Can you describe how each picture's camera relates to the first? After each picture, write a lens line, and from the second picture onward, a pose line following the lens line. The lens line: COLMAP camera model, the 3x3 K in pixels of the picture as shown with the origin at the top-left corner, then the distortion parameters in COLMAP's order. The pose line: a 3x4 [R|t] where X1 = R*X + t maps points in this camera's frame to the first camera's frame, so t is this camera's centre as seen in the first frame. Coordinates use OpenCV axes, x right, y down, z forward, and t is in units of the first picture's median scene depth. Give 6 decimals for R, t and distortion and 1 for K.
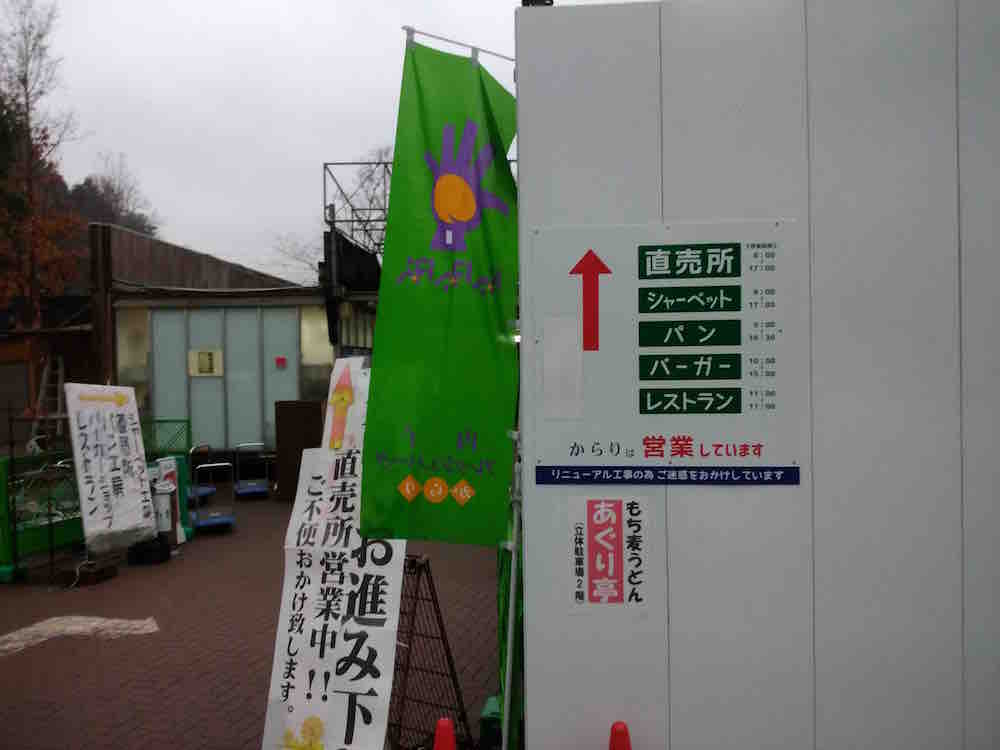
lens RADIAL K [[799.4, 0, 500.0], [0, 799.4, 375.0], [0, 0, 1]] dist [0.072590, -0.118503]
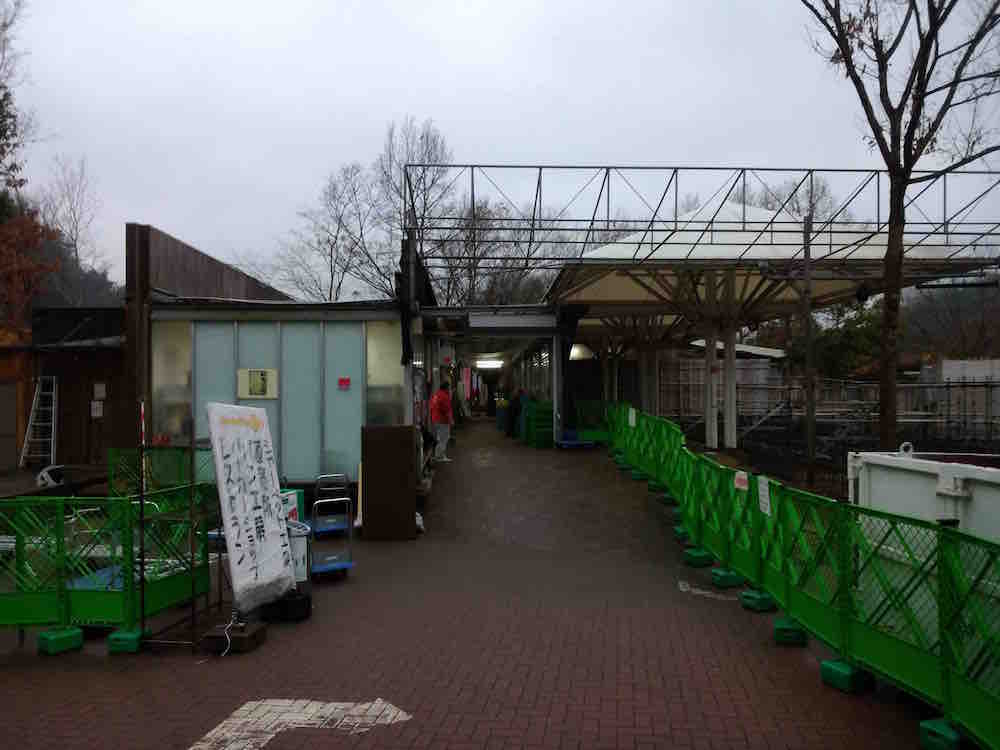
lens RADIAL K [[799.4, 0, 500.0], [0, 799.4, 375.0], [0, 0, 1]] dist [0.072590, -0.118503]
pose [[0.994538, 0.009730, 0.103924, -0.303021], [-0.006114, 0.999367, -0.035053, 0.008369], [-0.104199, 0.034227, 0.993967, 0.146715]]
